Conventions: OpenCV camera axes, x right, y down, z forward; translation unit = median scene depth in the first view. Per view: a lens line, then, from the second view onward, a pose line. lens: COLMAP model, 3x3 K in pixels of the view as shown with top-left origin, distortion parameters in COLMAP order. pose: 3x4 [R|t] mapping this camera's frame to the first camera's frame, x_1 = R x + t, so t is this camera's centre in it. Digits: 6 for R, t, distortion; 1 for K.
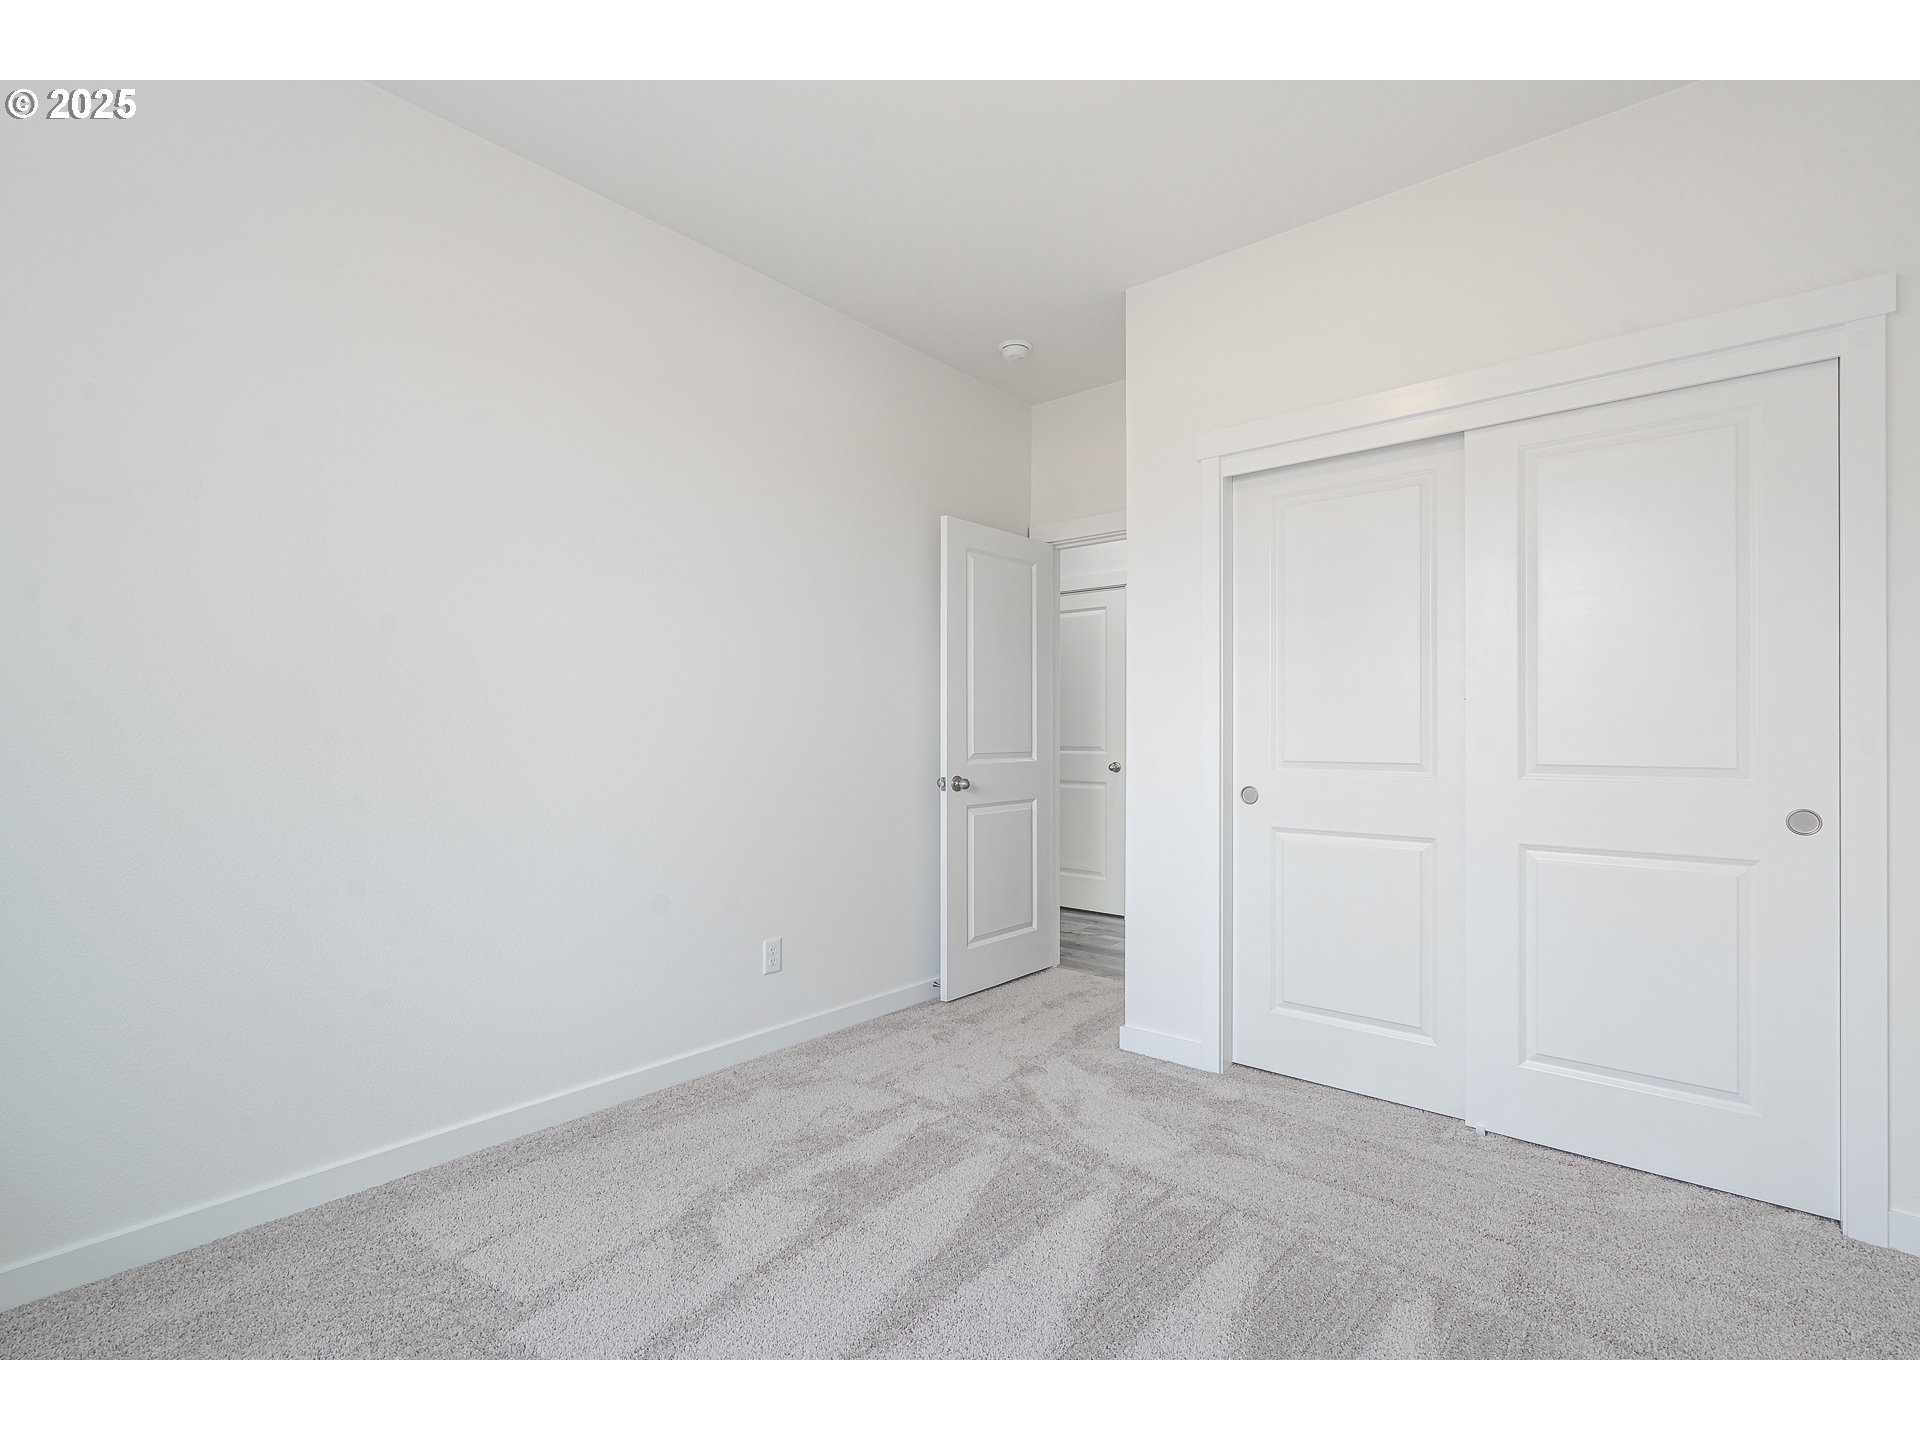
lens RADIAL K [[893.7, 0, 959.0], [0, 893.7, 733.7], [0, 0, 1]] dist [-0.002558, -0.000851]
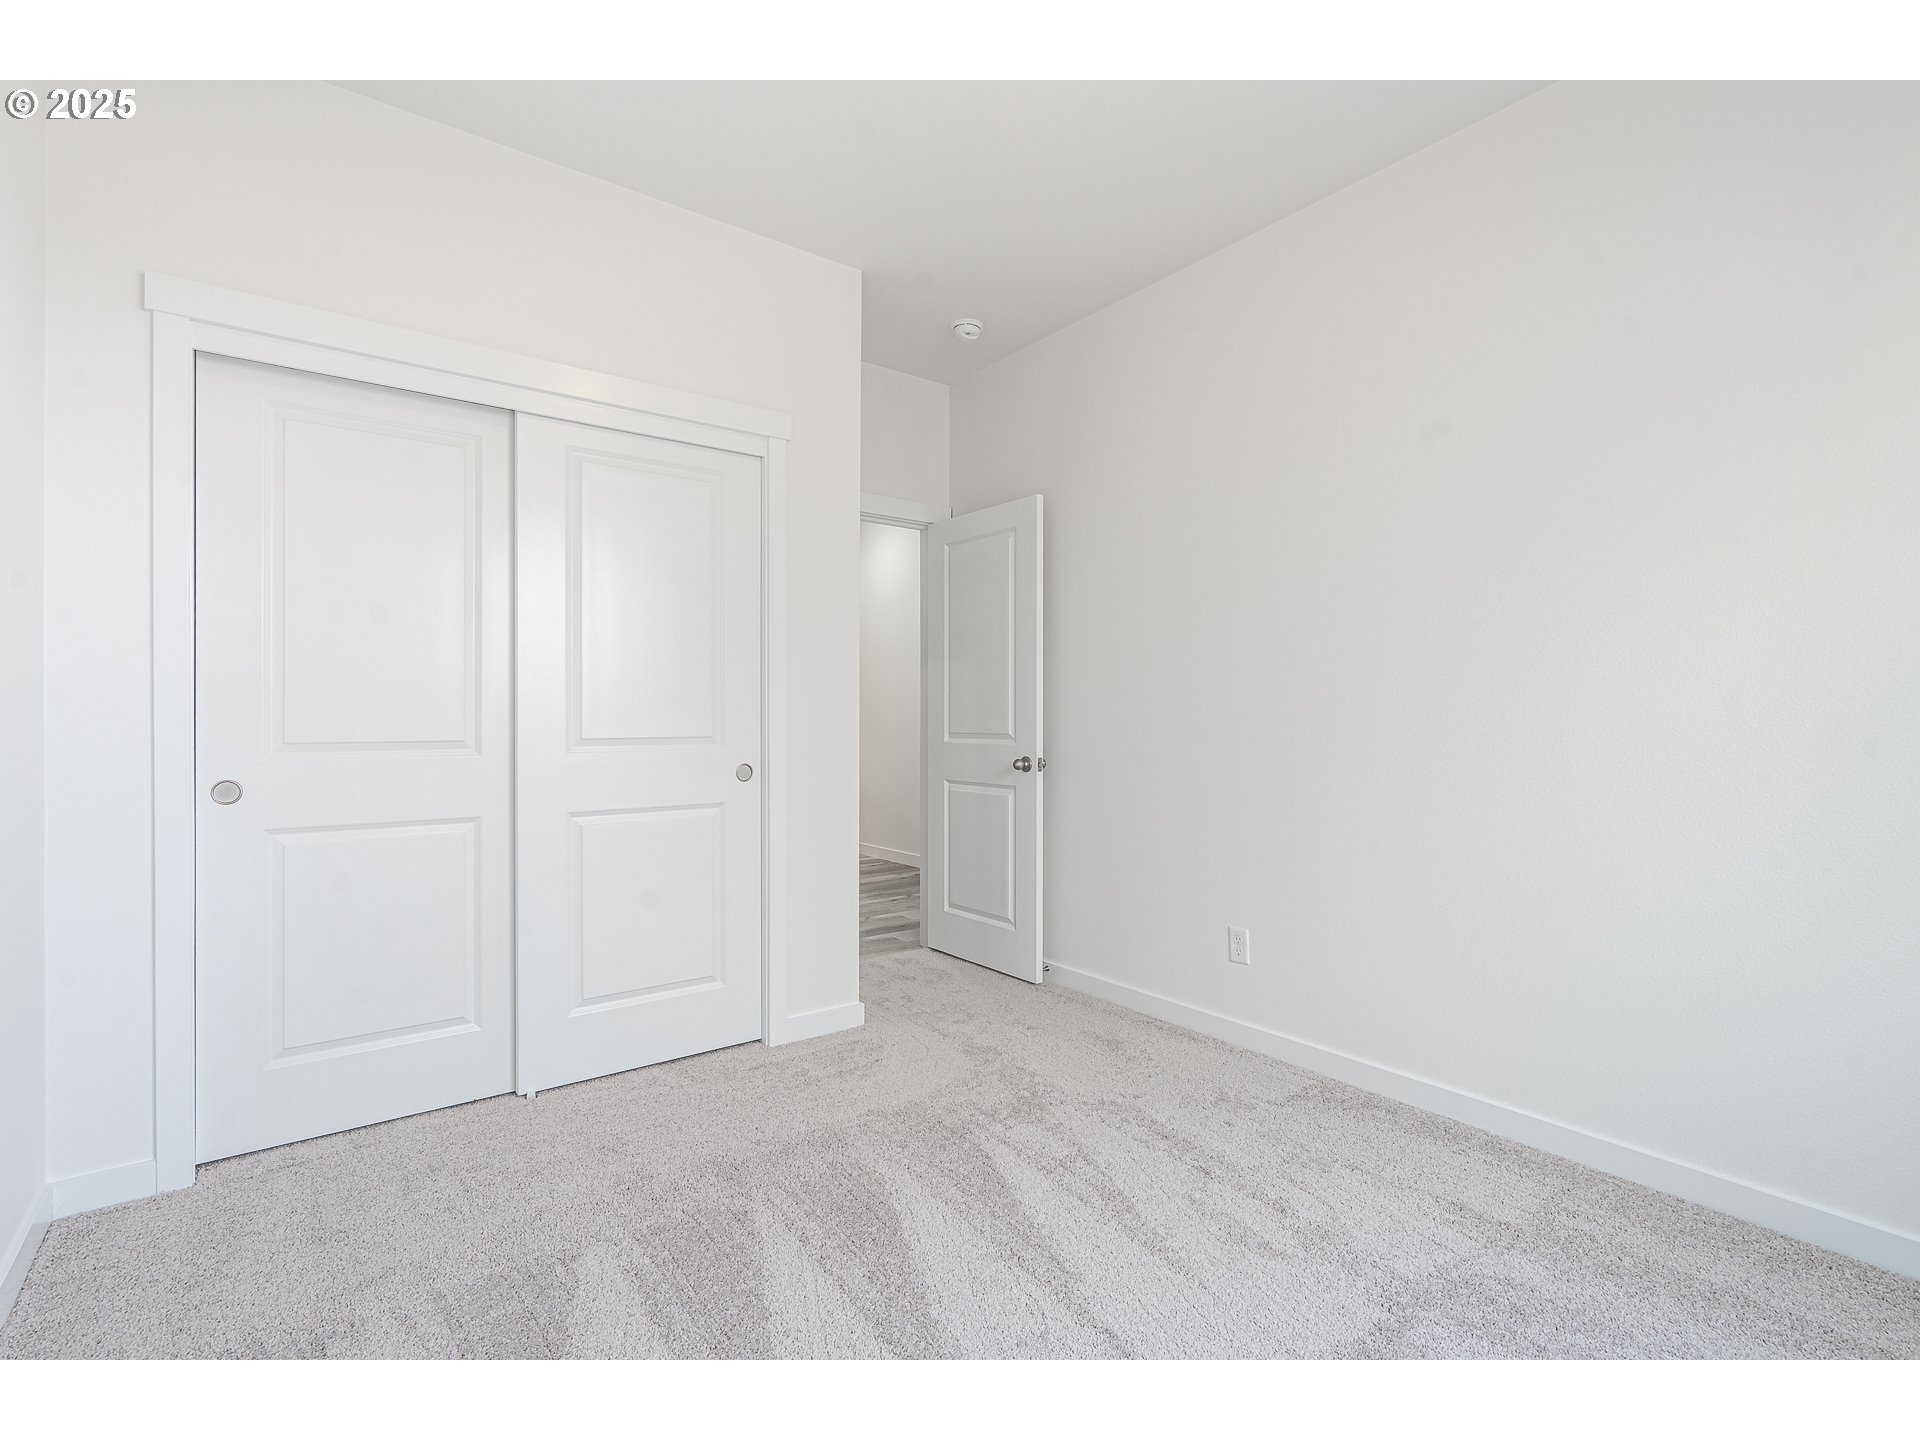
lens RADIAL K [[893.7, 0, 951.6], [0, 893.7, 711.7], [0, 0, 1]] dist [-0.002558, -0.000851]
pose [[0.216814, 0.002041, 0.976211, -0.309361], [-0.004569, 0.999989, -0.001076, 0.000686], [-0.976202, -0.004227, 0.216821, 0.290239]]
